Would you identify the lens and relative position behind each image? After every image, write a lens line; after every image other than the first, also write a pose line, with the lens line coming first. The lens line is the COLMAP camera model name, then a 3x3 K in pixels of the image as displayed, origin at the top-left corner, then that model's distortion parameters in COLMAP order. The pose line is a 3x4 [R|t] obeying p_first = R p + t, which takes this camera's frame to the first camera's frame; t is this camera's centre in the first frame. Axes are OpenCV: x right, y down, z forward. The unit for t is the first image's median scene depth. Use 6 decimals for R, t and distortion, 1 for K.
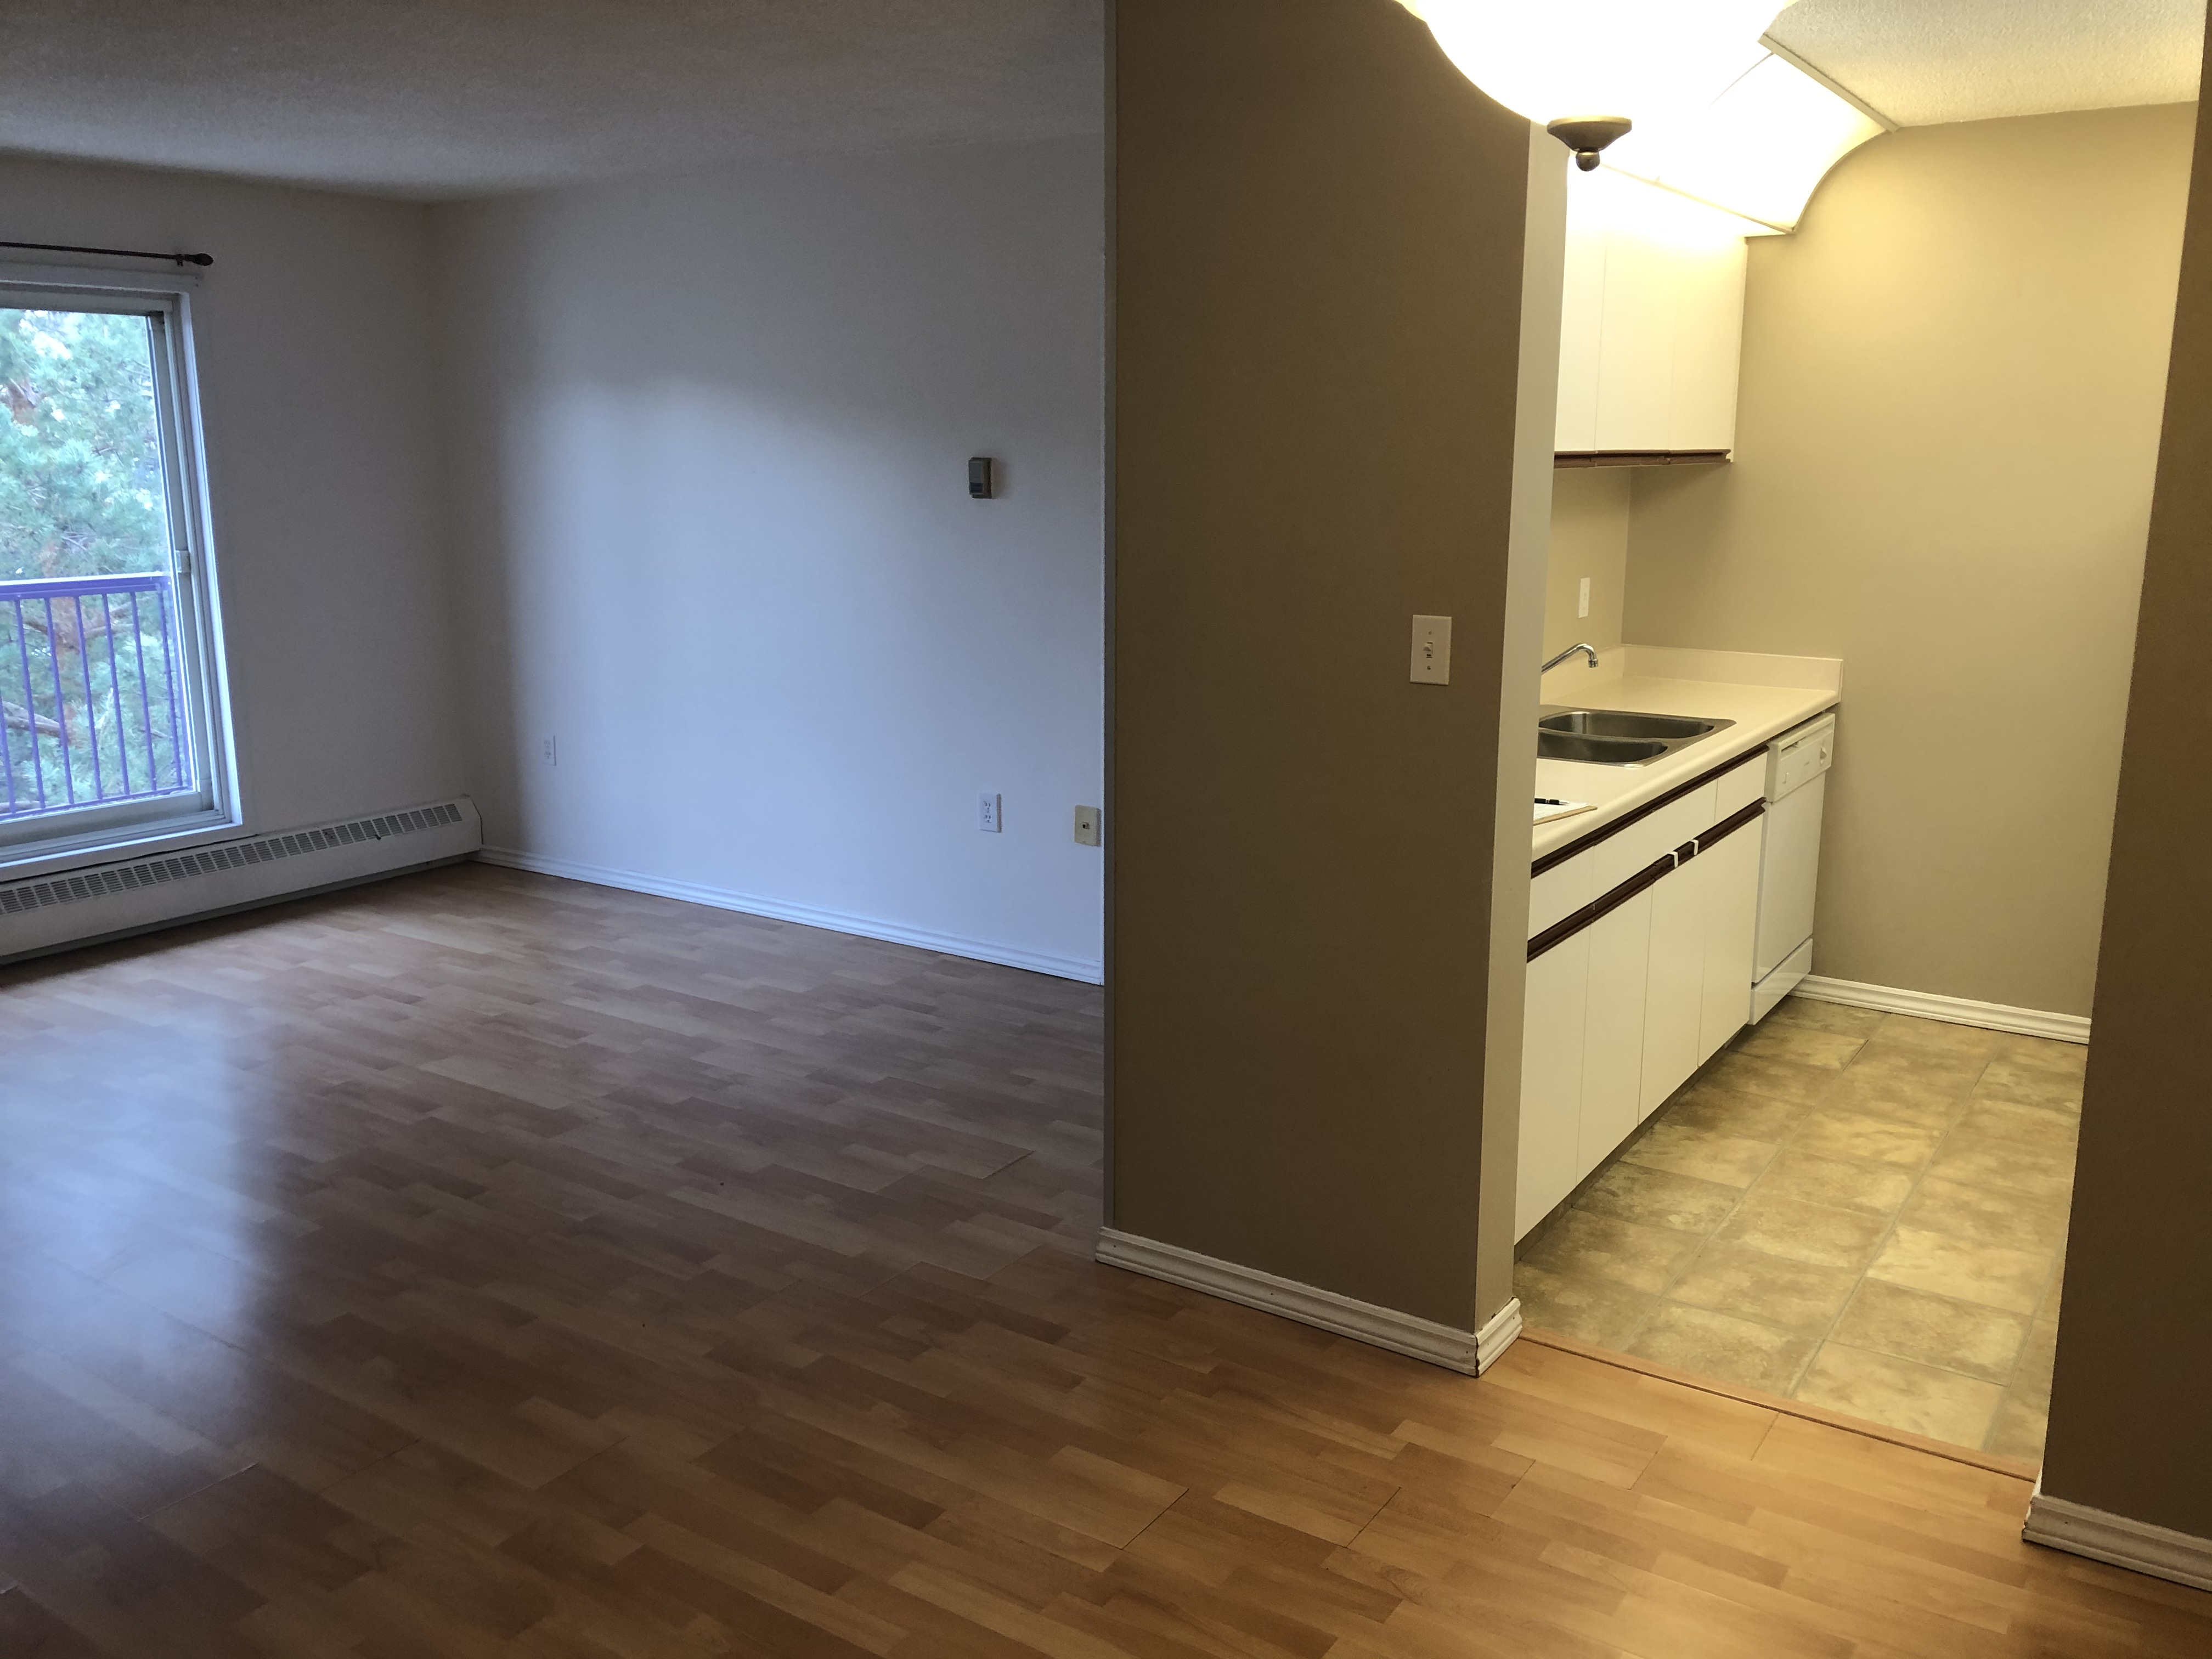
lens RADIAL K [[1809.7, 0, 1150.4], [0, 1809.7, 833.6], [0, 0, 1]] dist [0.027314, -0.040331]
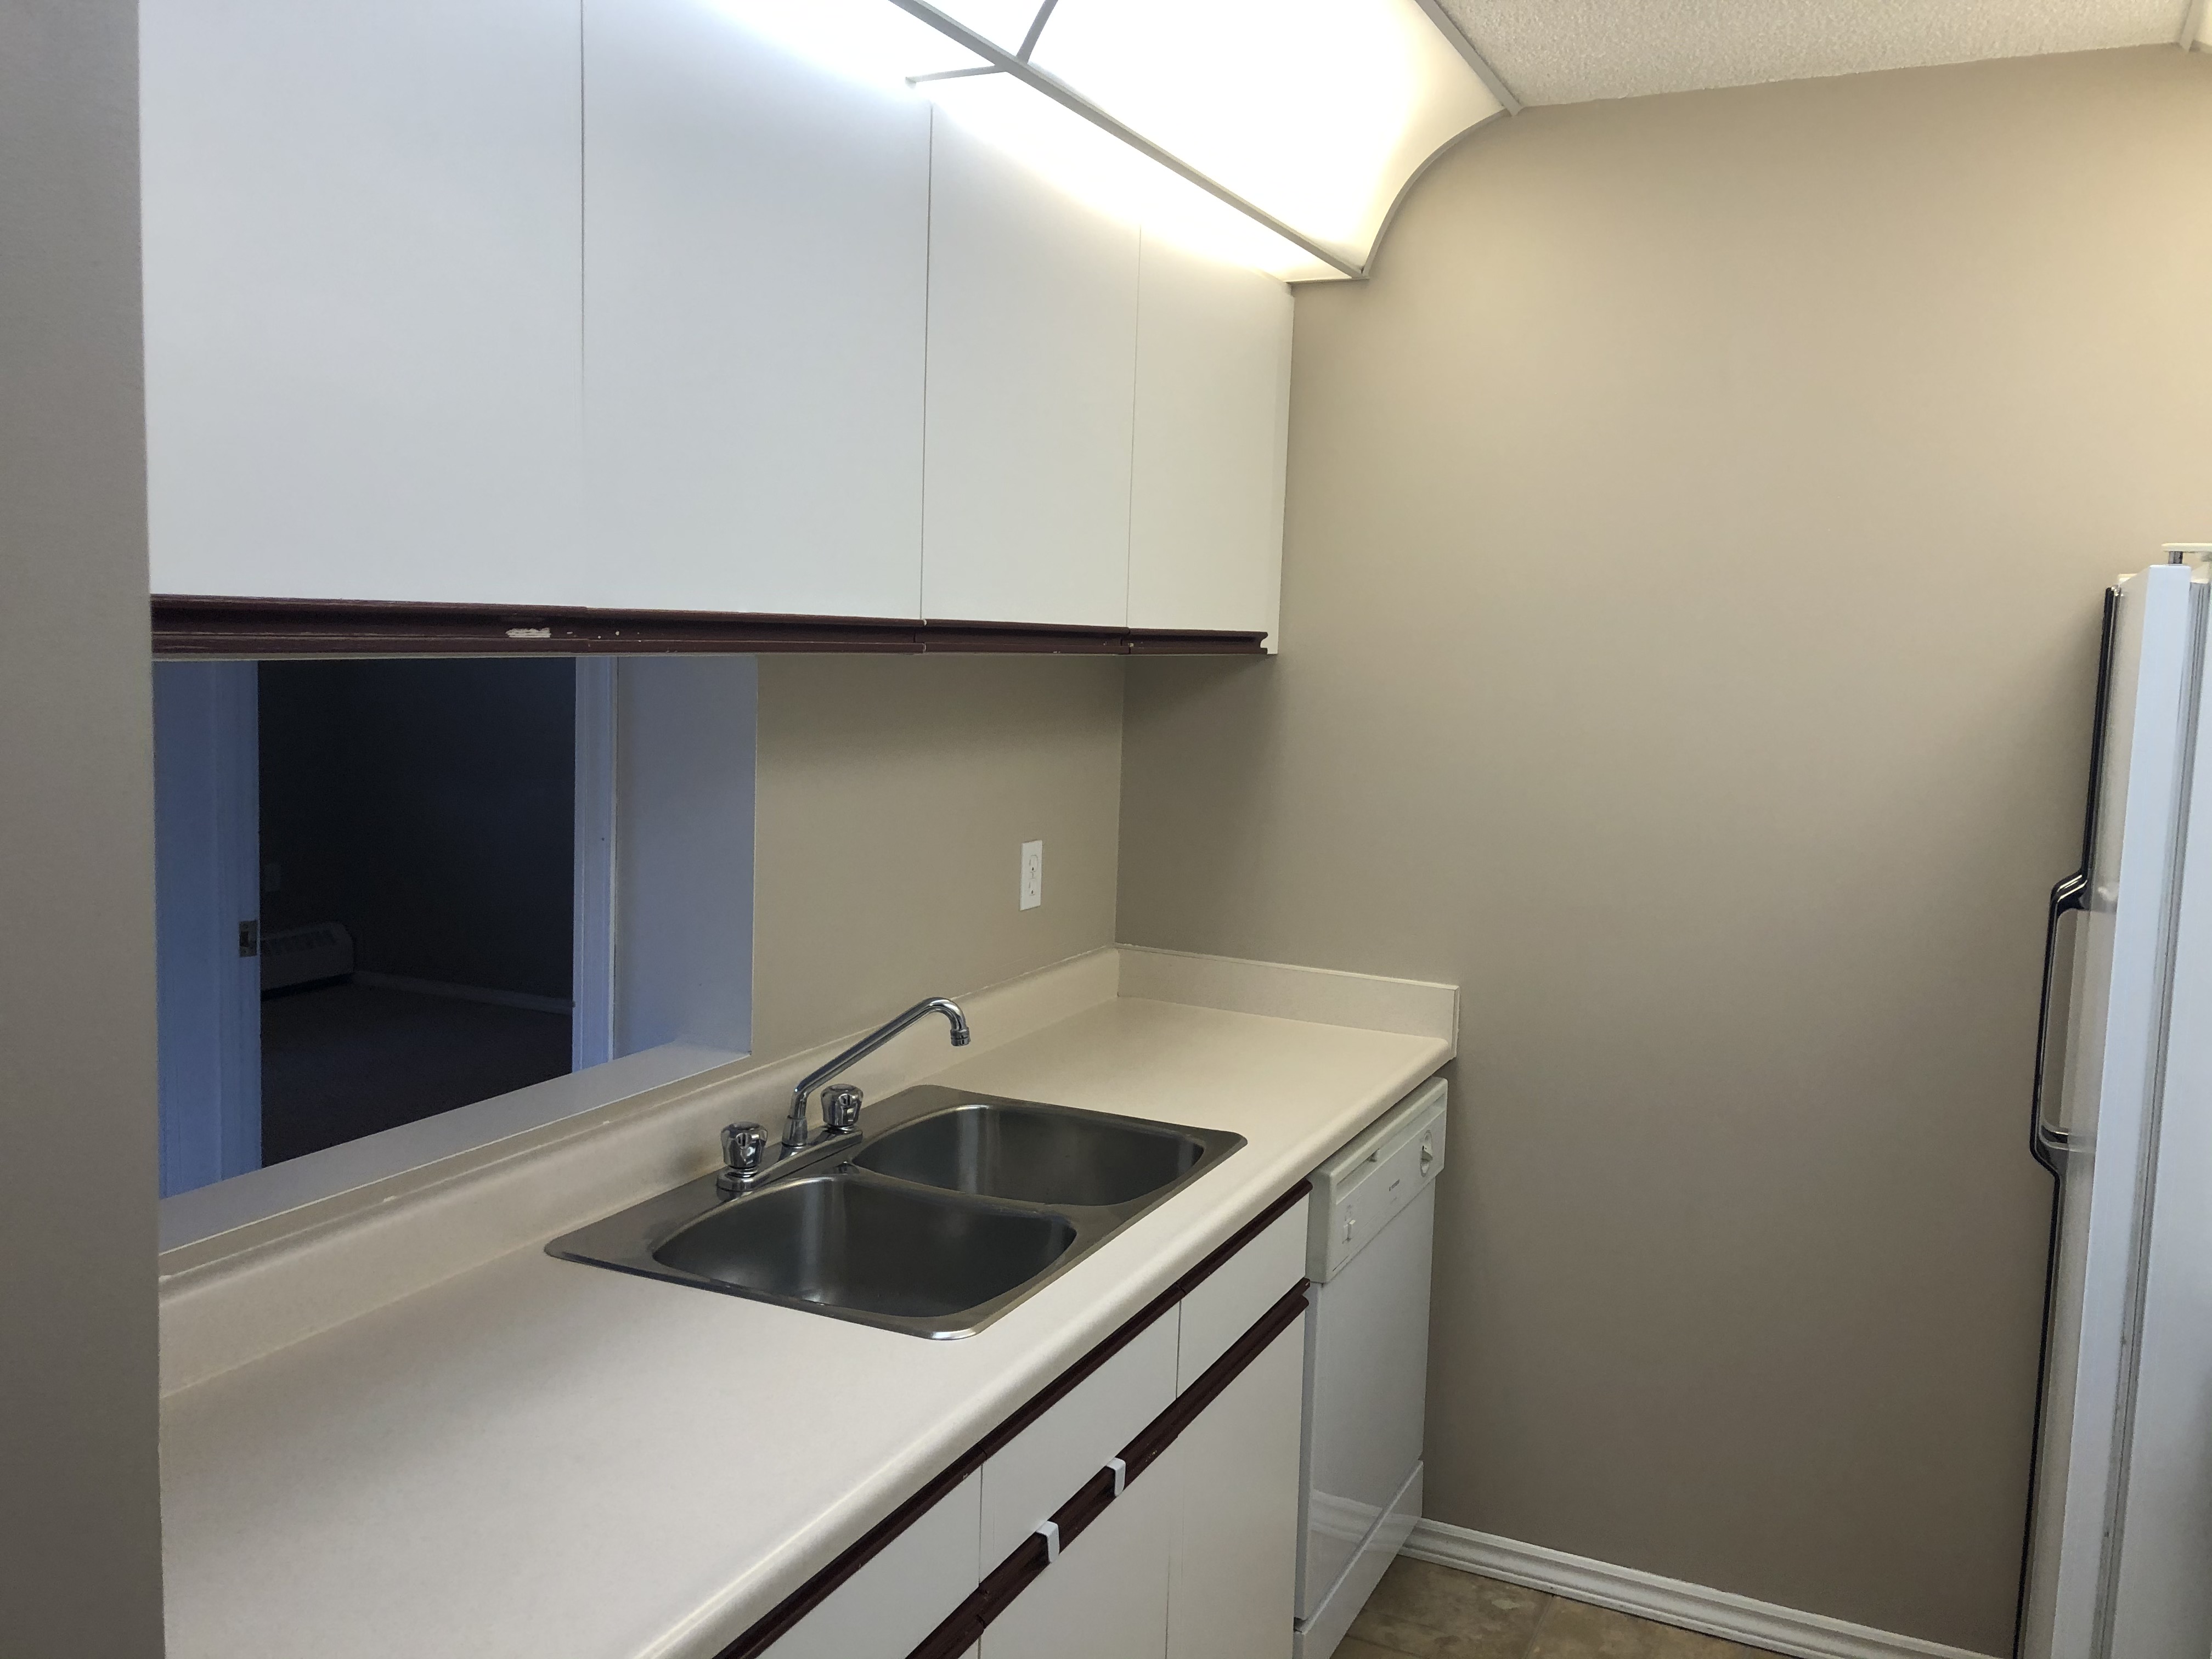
lens RADIAL K [[1809.7, 0, 1113.0], [0, 1809.7, 831.2], [0, 0, 1]] dist [0.027314, -0.040331]
pose [[0.991007, 0.011690, 0.133302, 0.196706], [0.001260, 0.995318, -0.096651, -0.092183], [-0.133808, 0.095950, 0.986351, 0.442693]]
